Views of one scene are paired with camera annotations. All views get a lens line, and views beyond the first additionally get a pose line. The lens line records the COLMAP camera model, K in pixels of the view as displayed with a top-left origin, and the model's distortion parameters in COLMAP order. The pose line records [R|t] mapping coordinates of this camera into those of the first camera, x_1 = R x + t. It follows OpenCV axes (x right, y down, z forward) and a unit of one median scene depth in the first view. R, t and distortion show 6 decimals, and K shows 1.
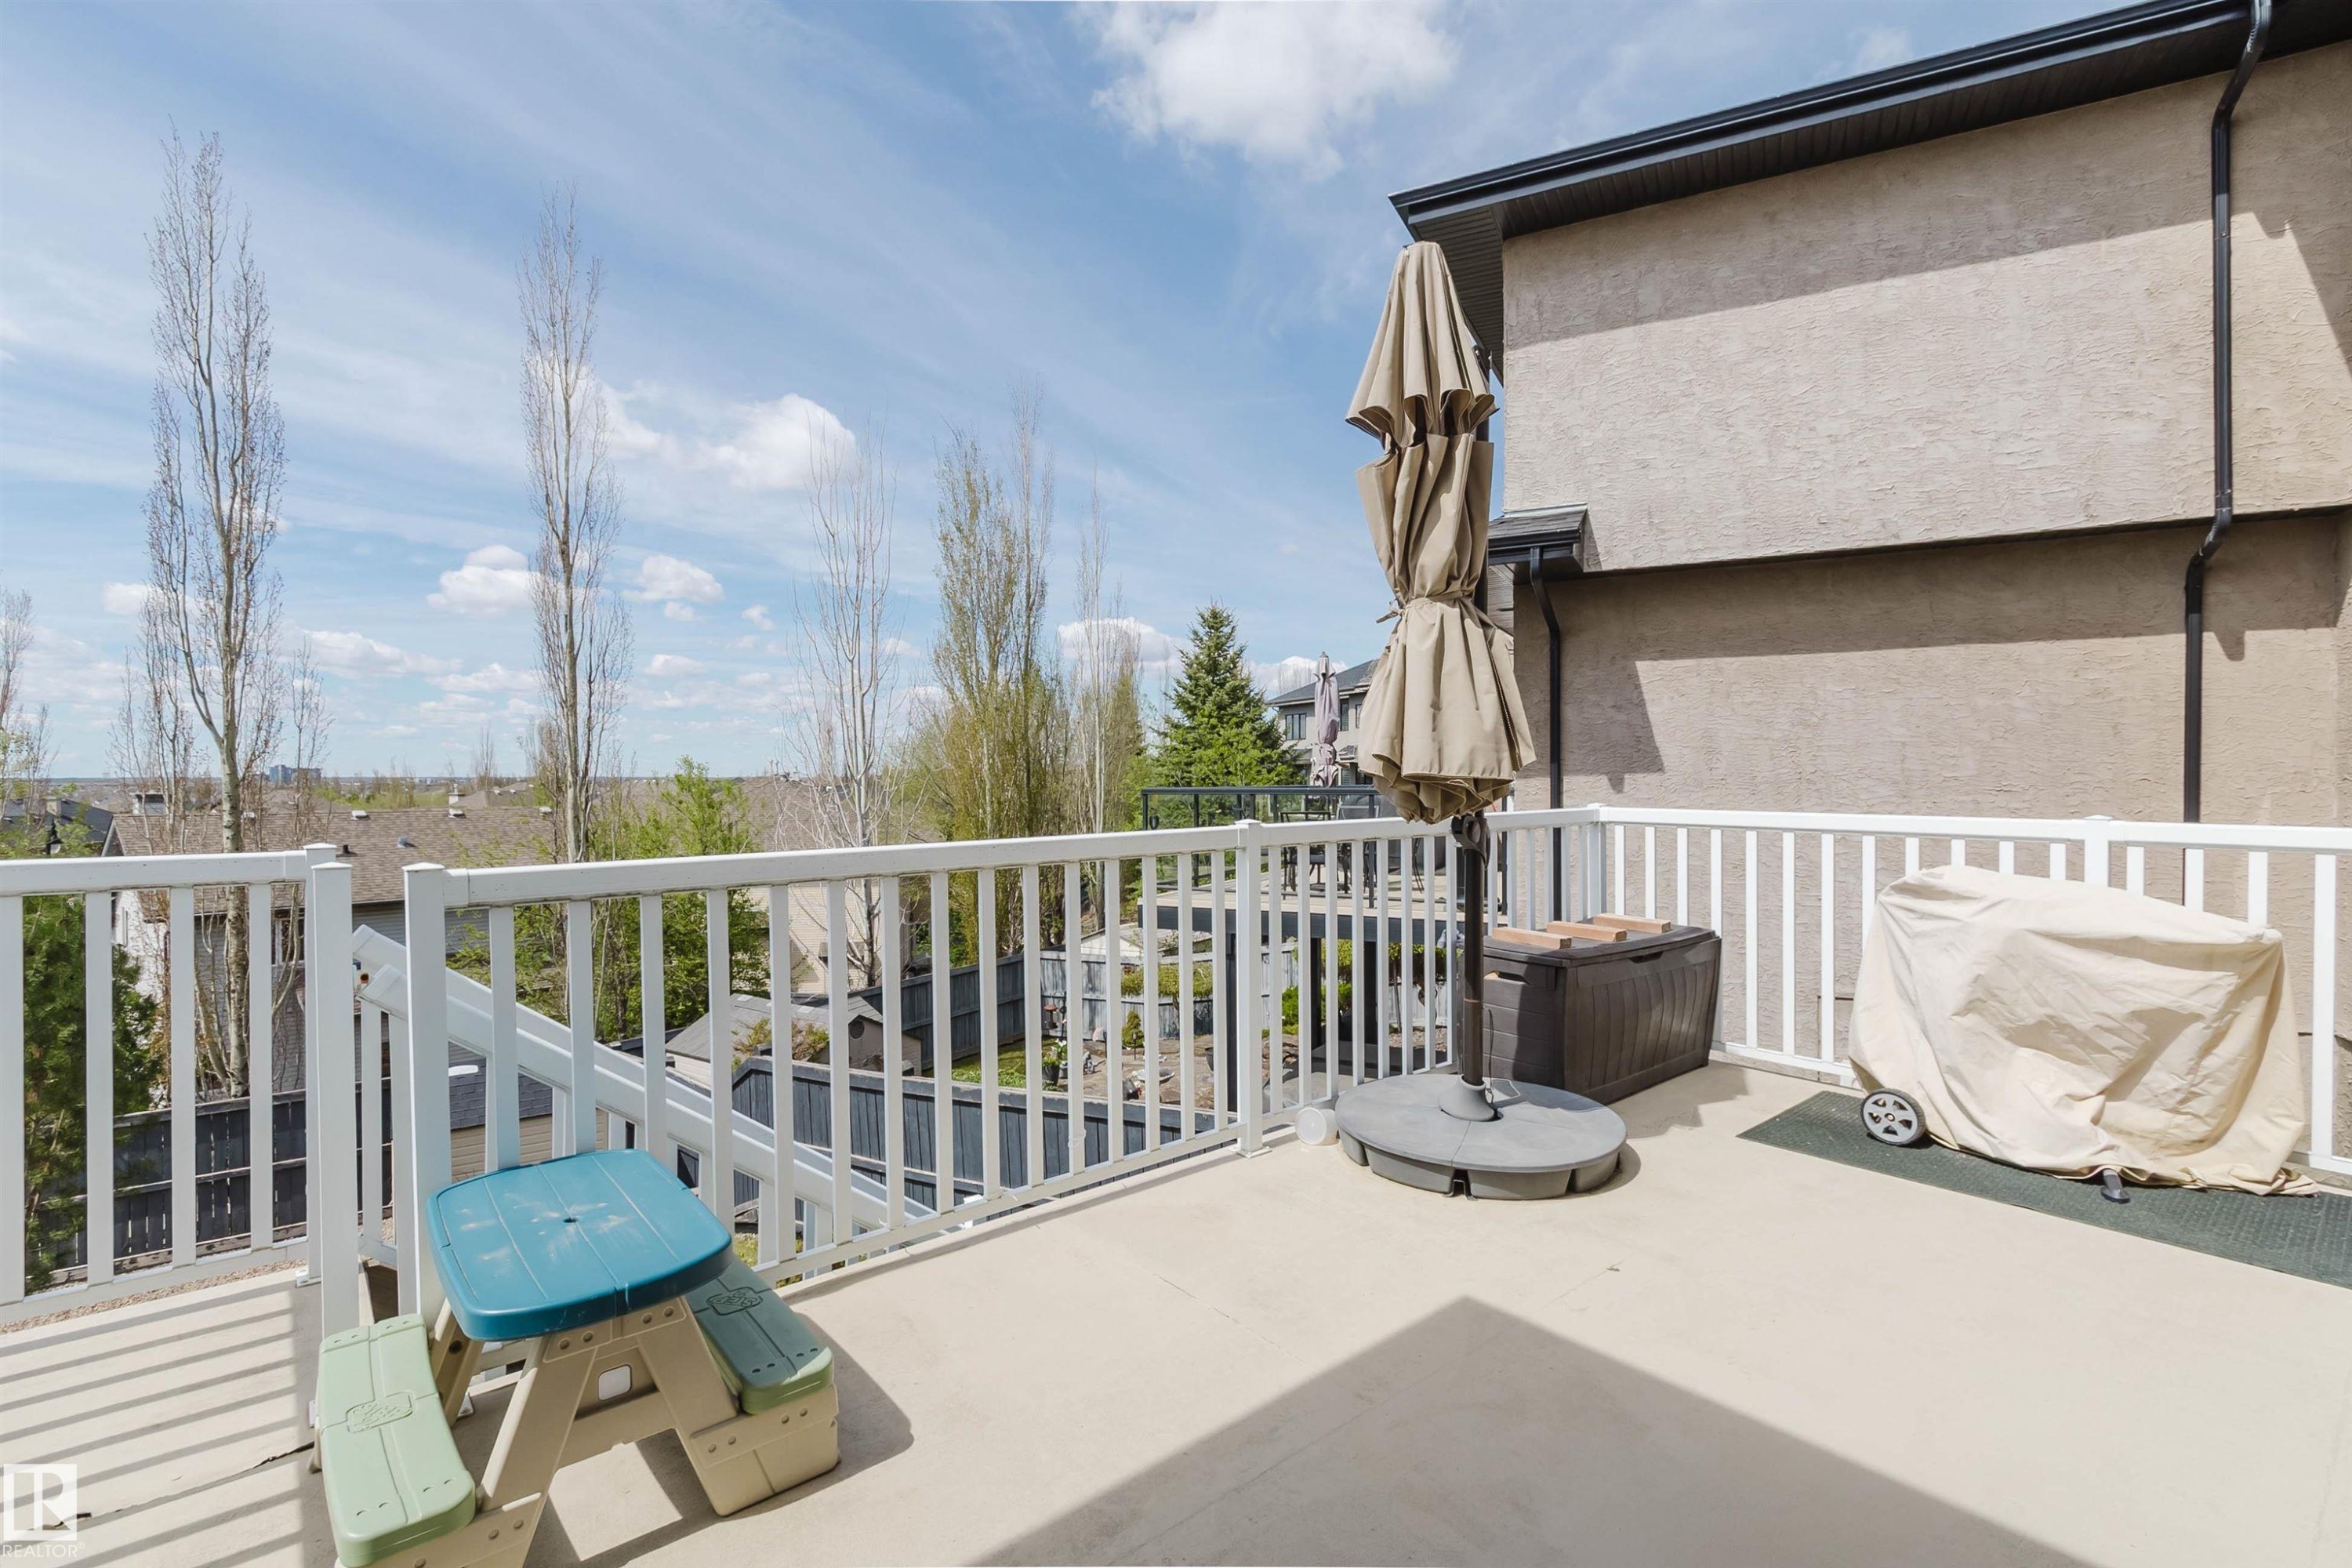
lens RADIAL K [[1084.0, 0, 1176.0], [0, 1084.0, 784.0], [0, 0, 1]] dist [0.000178, -0.000607]
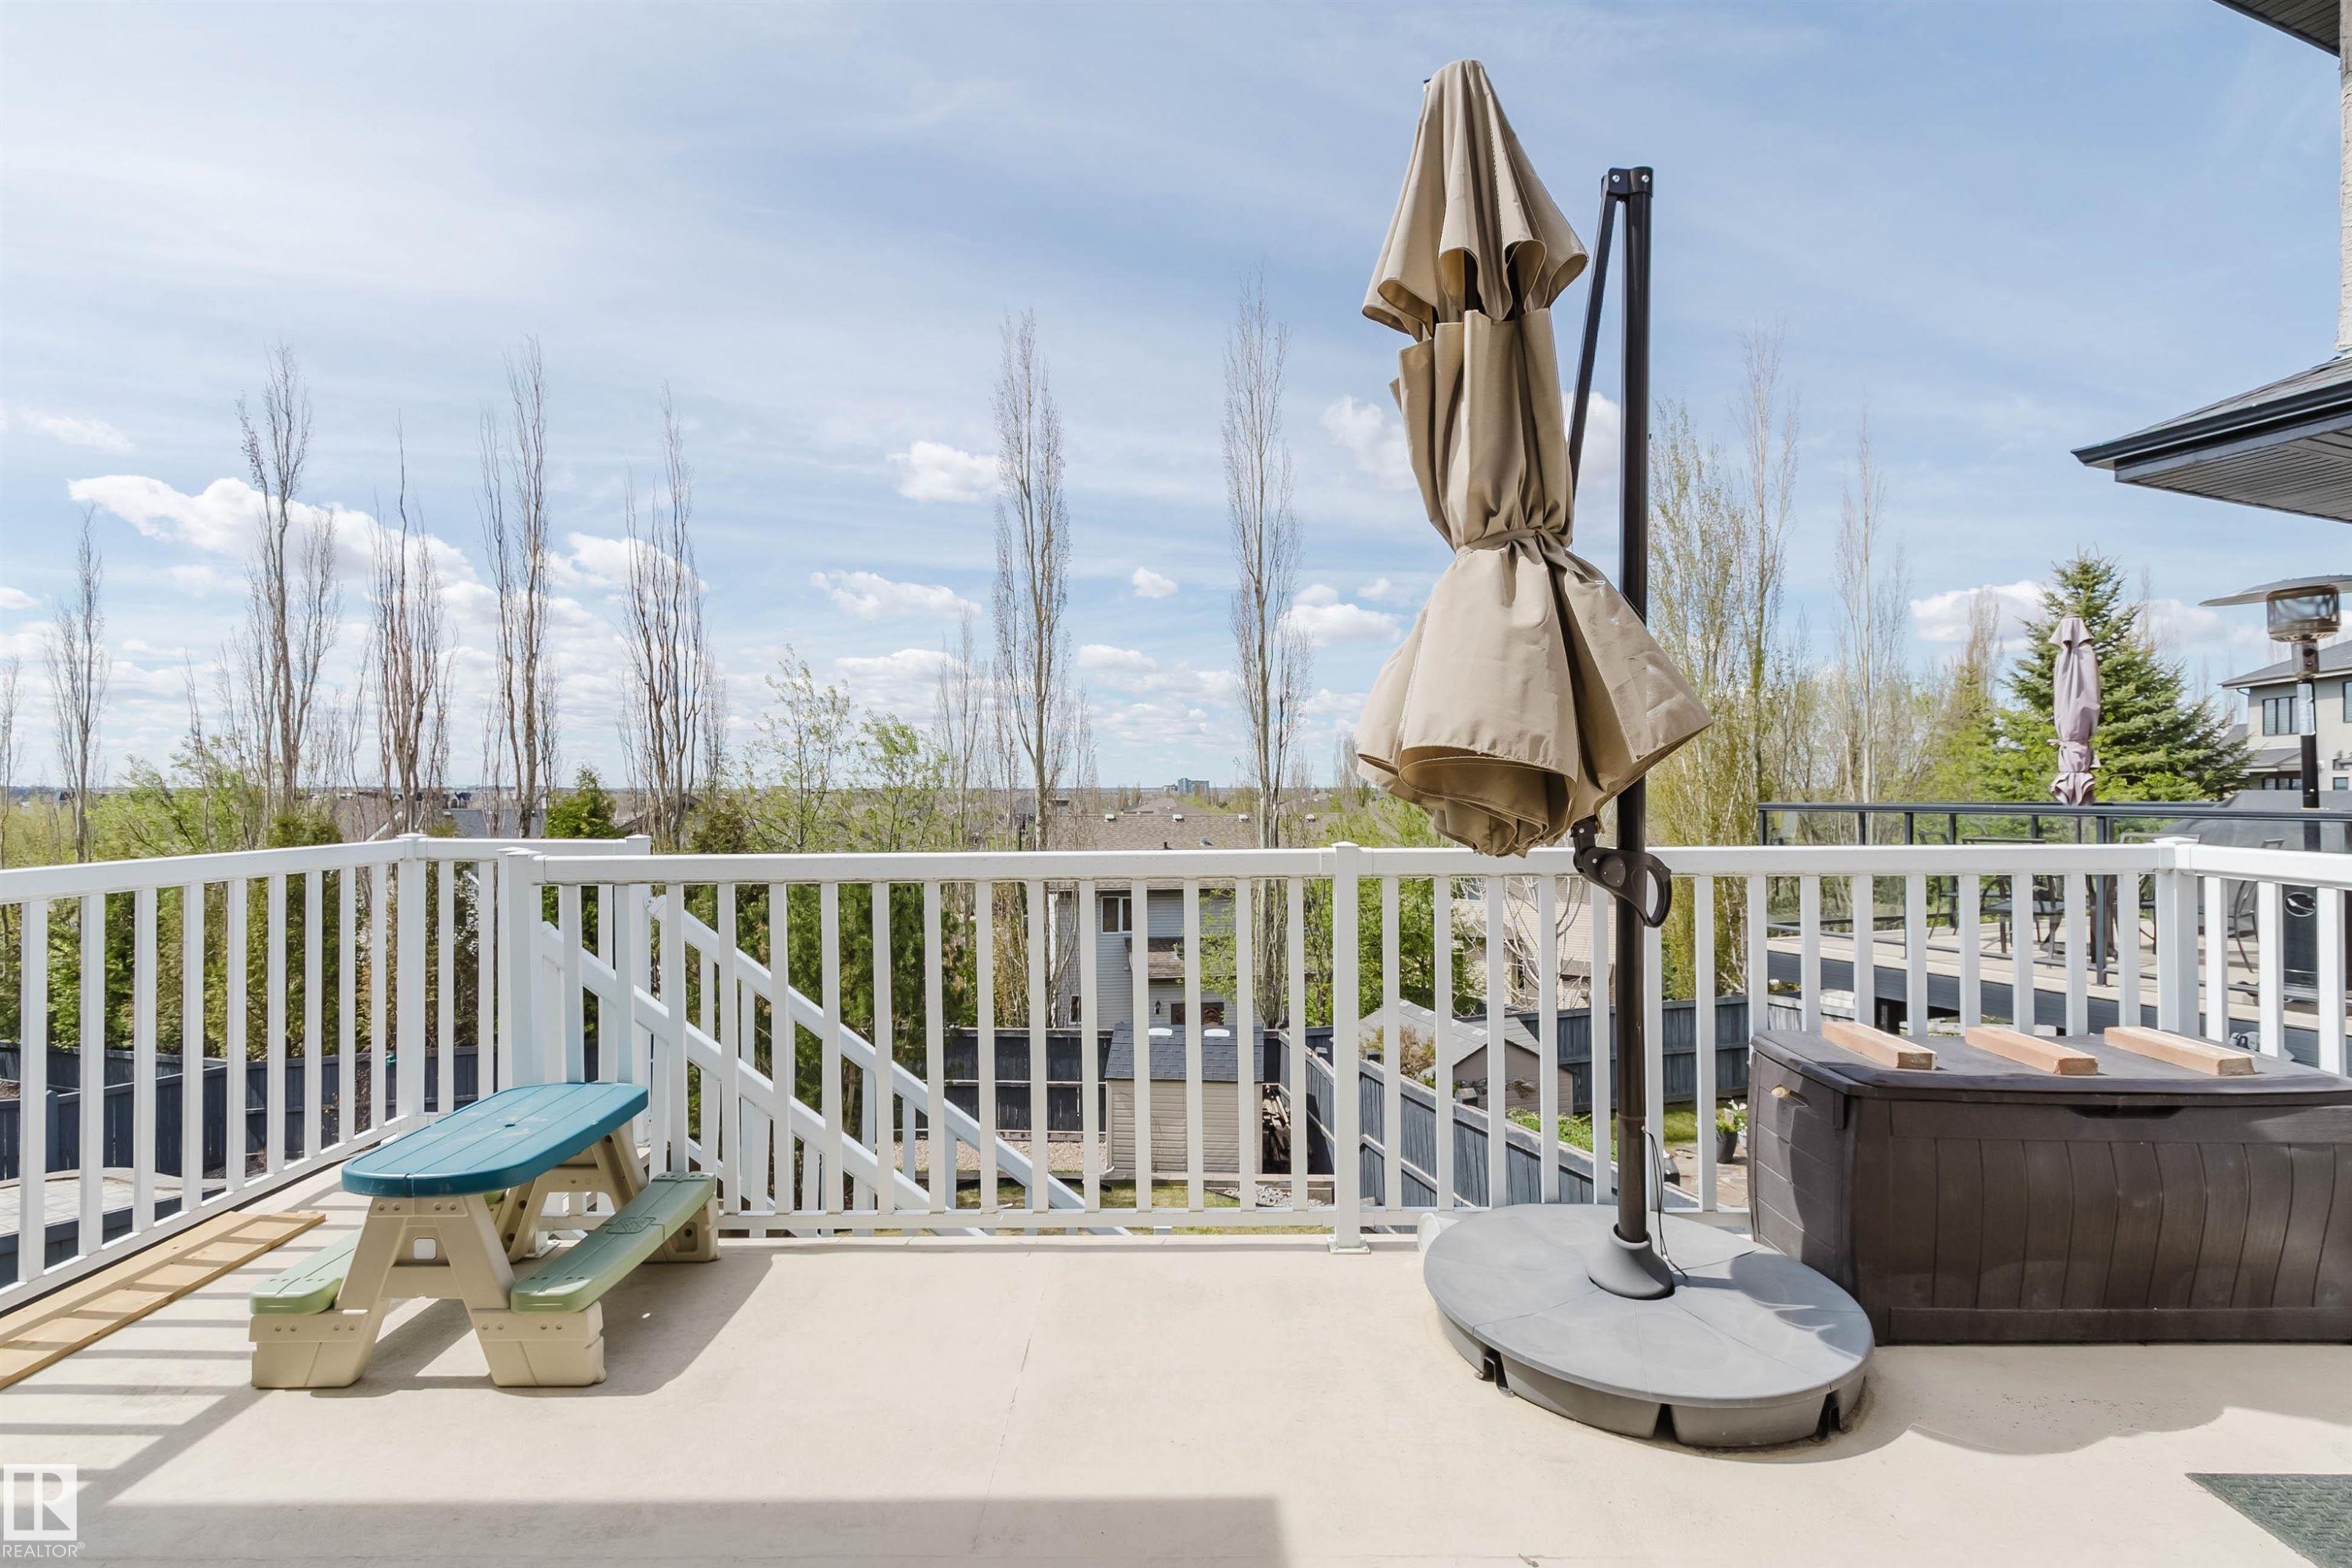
lens RADIAL K [[1099.9, 0, 1177.1], [0, 1099.9, 794.7], [0, 0, 1]] dist [0.002346, 0.000242]
pose [[0.757750, 0.006252, -0.652515, 0.148439], [-0.006566, 0.999977, 0.001957, -0.001102], [0.652512, 0.002802, 0.757773, 0.082613]]
